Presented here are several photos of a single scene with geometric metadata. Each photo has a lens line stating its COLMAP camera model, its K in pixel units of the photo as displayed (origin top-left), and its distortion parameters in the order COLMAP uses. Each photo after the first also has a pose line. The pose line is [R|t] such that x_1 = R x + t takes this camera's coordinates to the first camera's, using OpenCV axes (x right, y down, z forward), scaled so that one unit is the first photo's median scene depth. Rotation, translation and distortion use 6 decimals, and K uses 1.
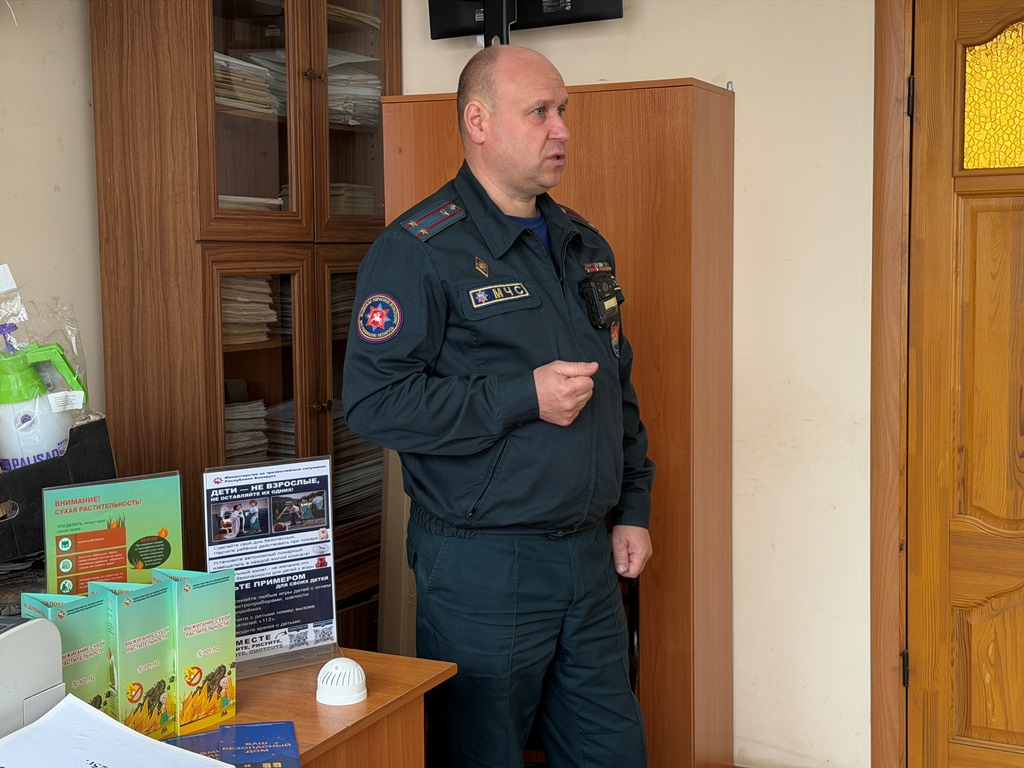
lens RADIAL K [[1386.3, 0, 512.0], [0, 1386.3, 384.0], [0, 0, 1]] dist [0.195312, -0.527342]
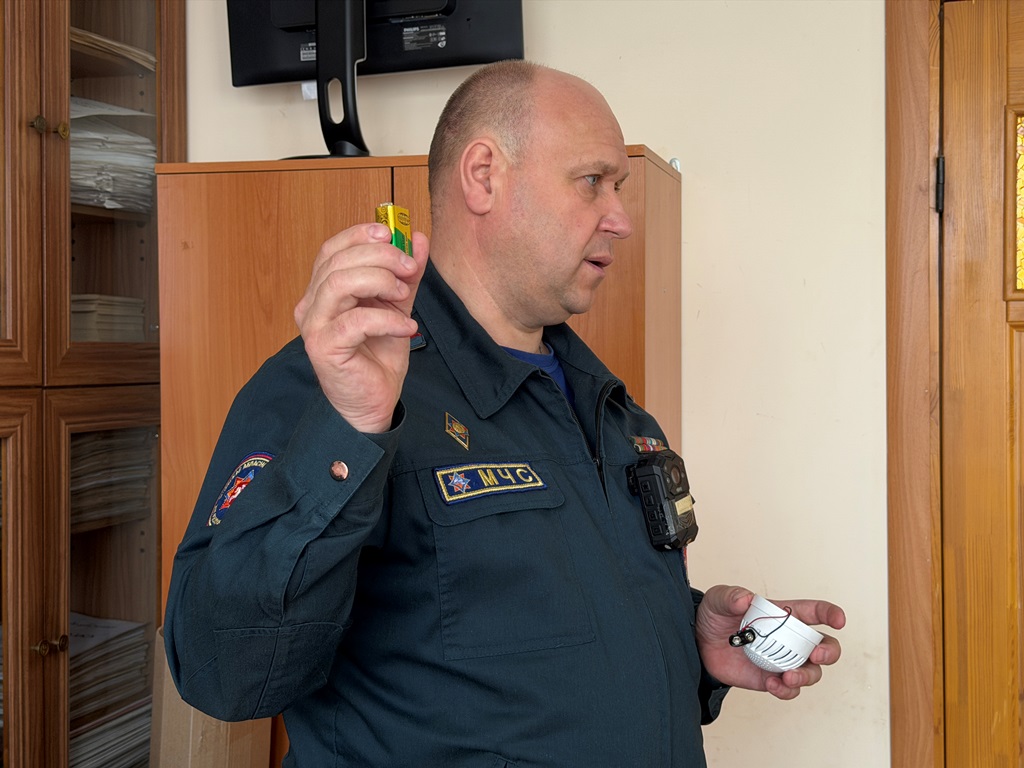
lens RADIAL K [[1386.3, 0, 512.0], [0, 1386.3, 384.0], [0, 0, 1]] dist [0.195312, -0.527342]
pose [[0.987872, 0.003029, 0.155239, -0.049437], [0.009377, 0.996821, -0.079123, -0.081241], [-0.154985, 0.079619, 0.984703, 0.546464]]
